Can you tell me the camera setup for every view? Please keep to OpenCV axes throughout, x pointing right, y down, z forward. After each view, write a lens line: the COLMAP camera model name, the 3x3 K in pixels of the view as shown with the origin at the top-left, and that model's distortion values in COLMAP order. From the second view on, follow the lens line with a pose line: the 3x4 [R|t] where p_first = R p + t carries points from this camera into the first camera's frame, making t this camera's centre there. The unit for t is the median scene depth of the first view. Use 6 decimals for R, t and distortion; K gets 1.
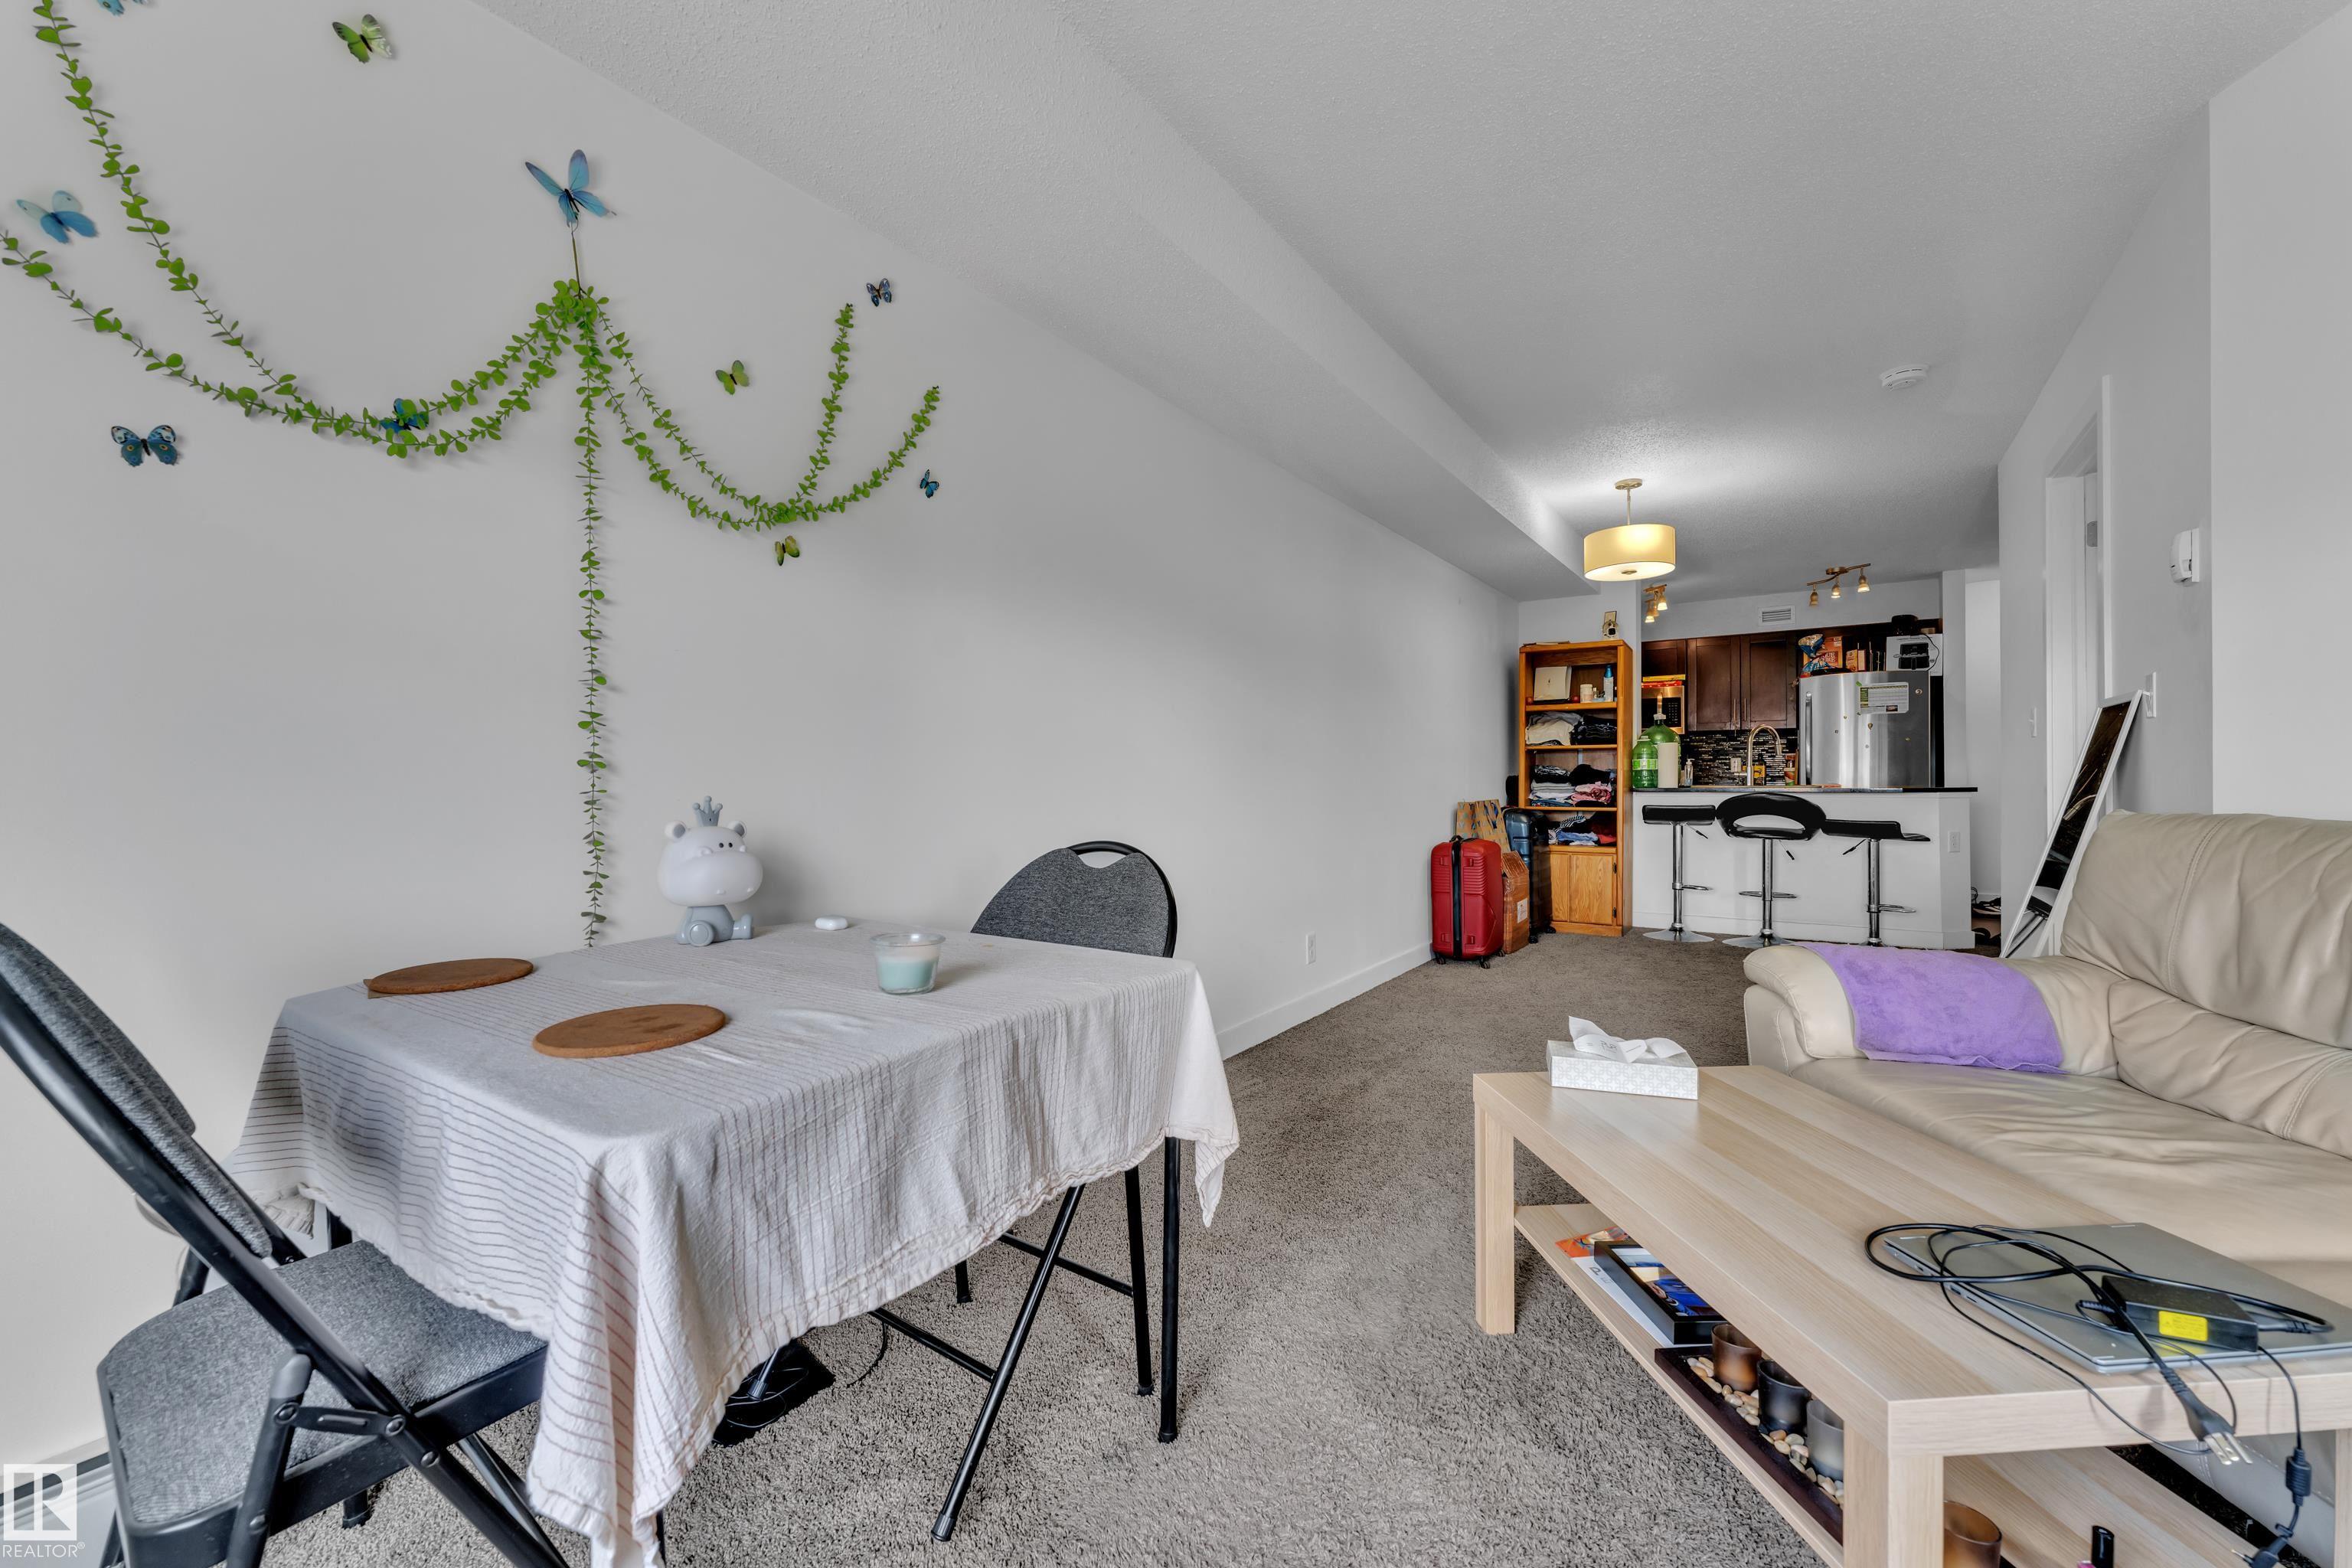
lens RADIAL K [[941.7, 0, 1175.4], [0, 941.7, 795.2], [0, 0, 1]] dist [0.000454, 0.000006]
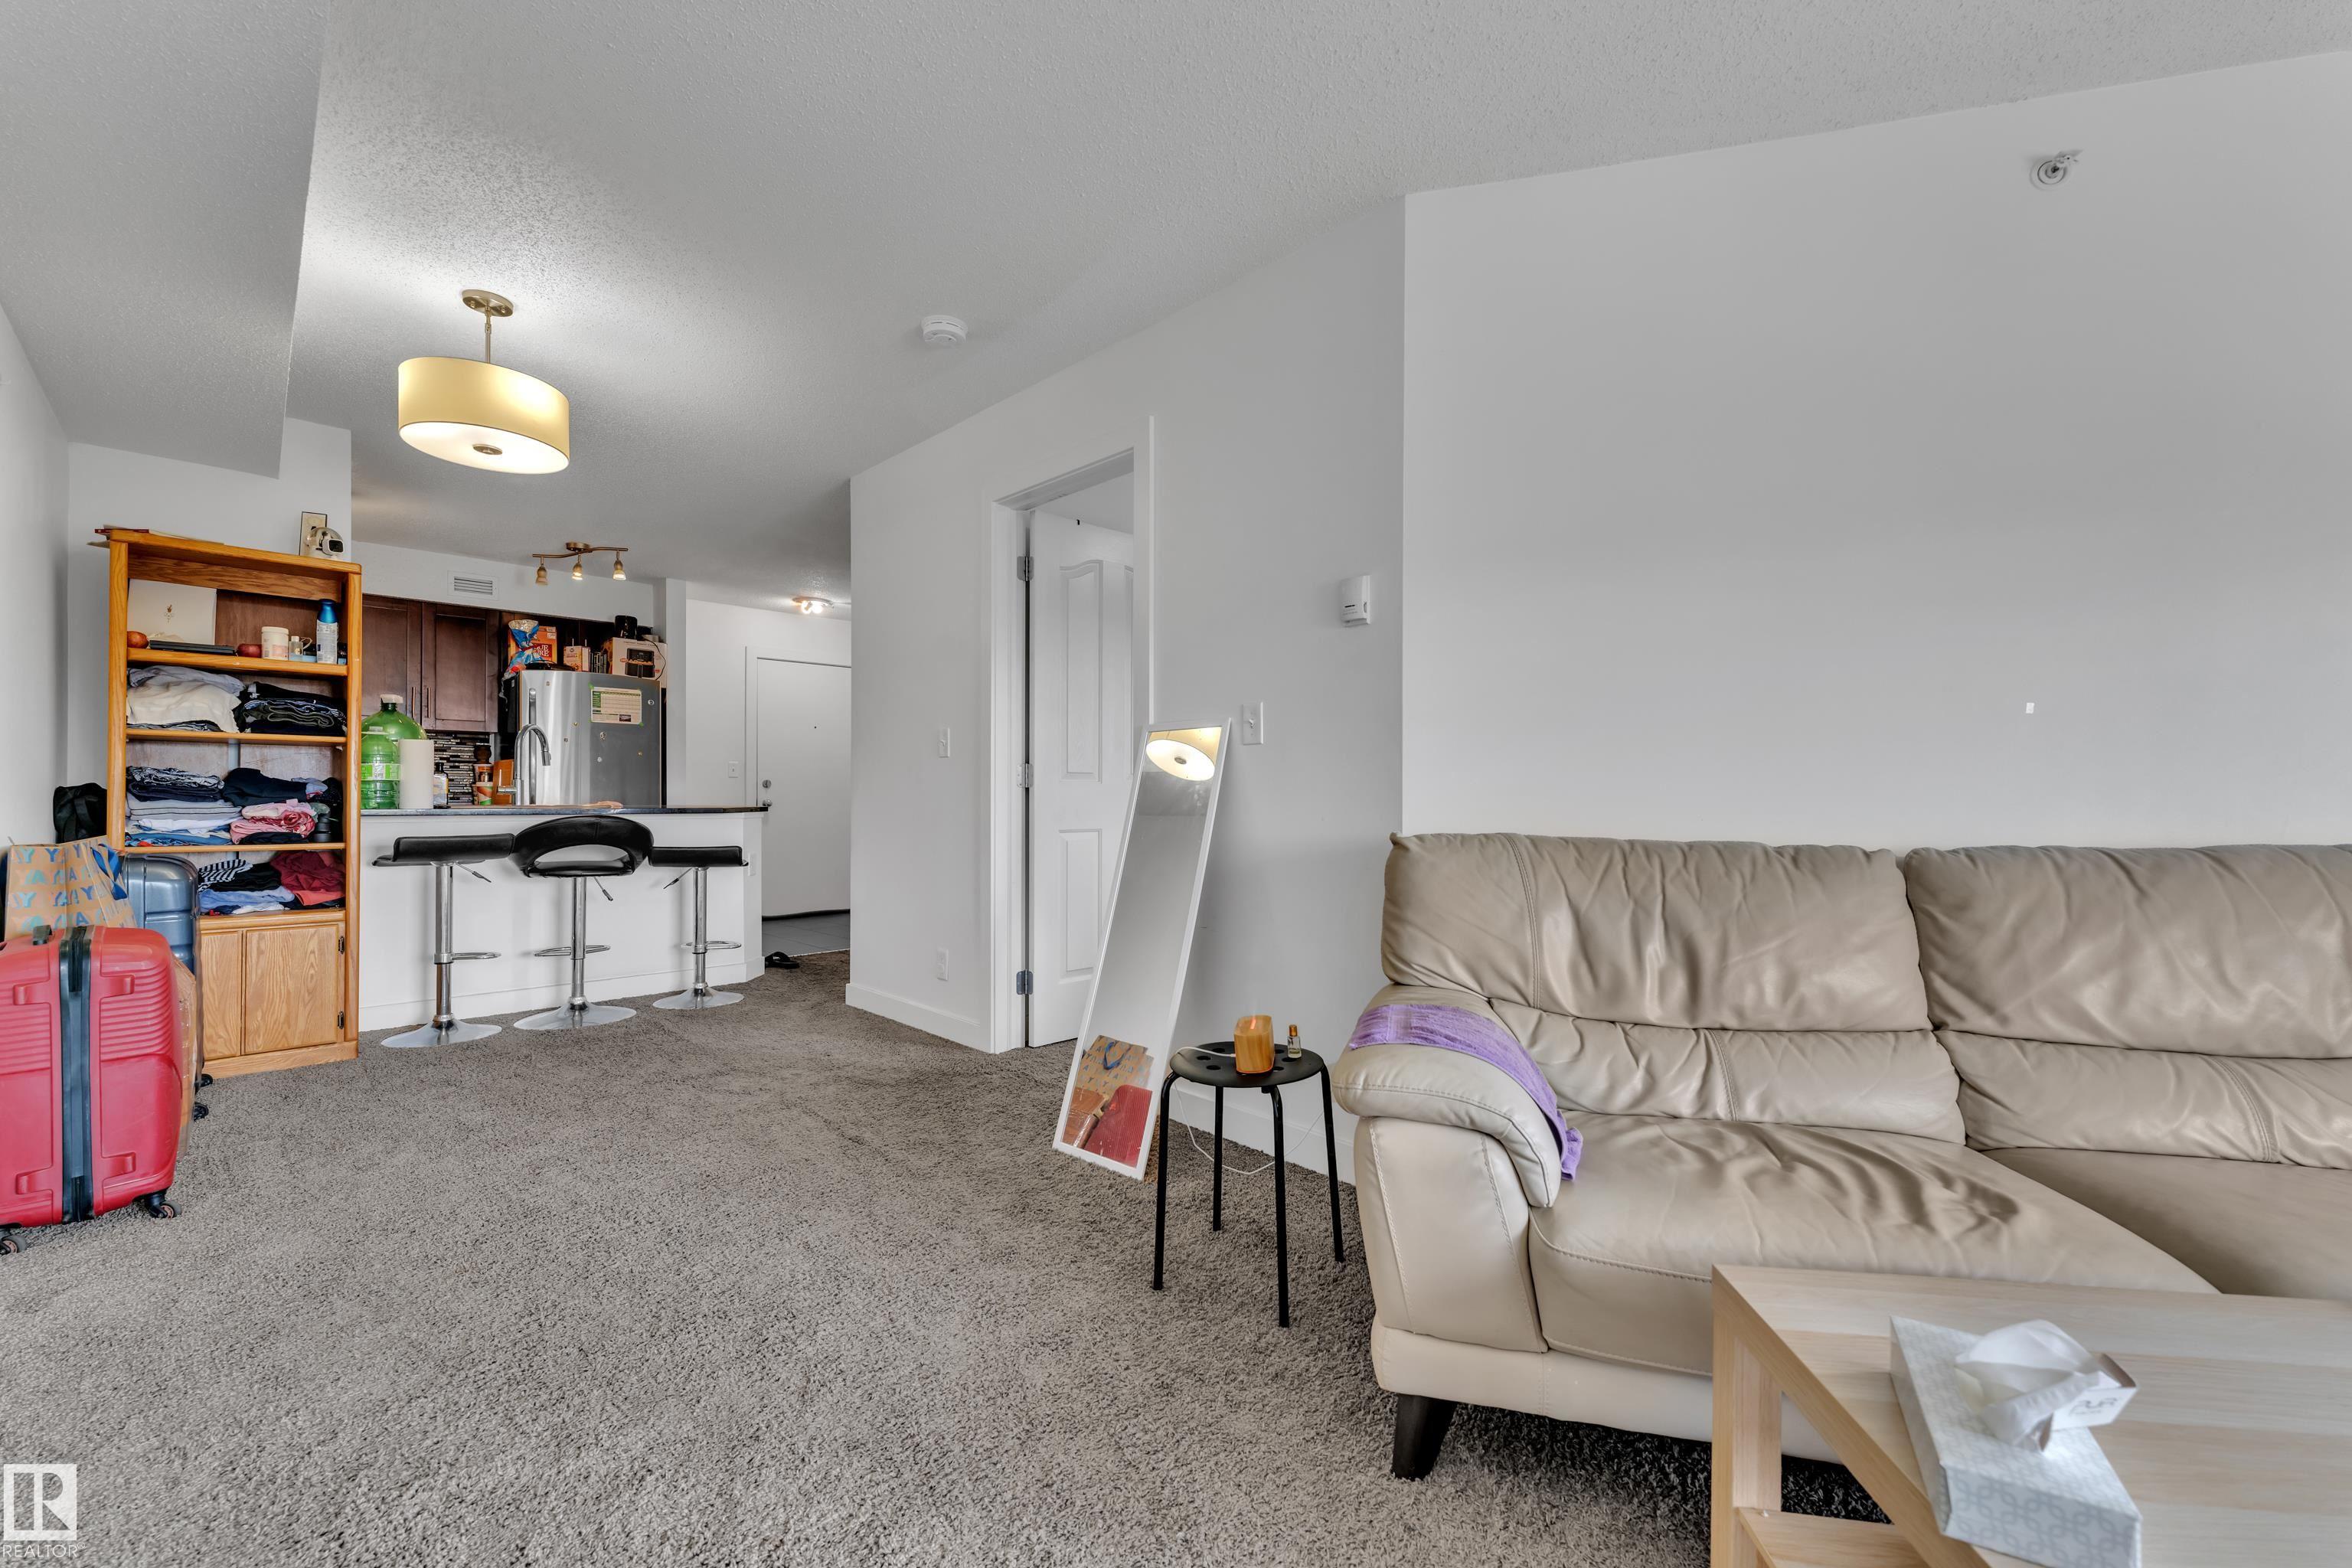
lens RADIAL K [[941.7, 0, 1175.4], [0, 941.7, 795.2], [0, 0, 1]] dist [0.000454, 0.000006]
pose [[0.190387, 0.008350, 0.981674, -0.017189], [0.009443, 0.999902, -0.010337, -0.005591], [-0.981664, 0.011237, 0.190289, 0.358973]]
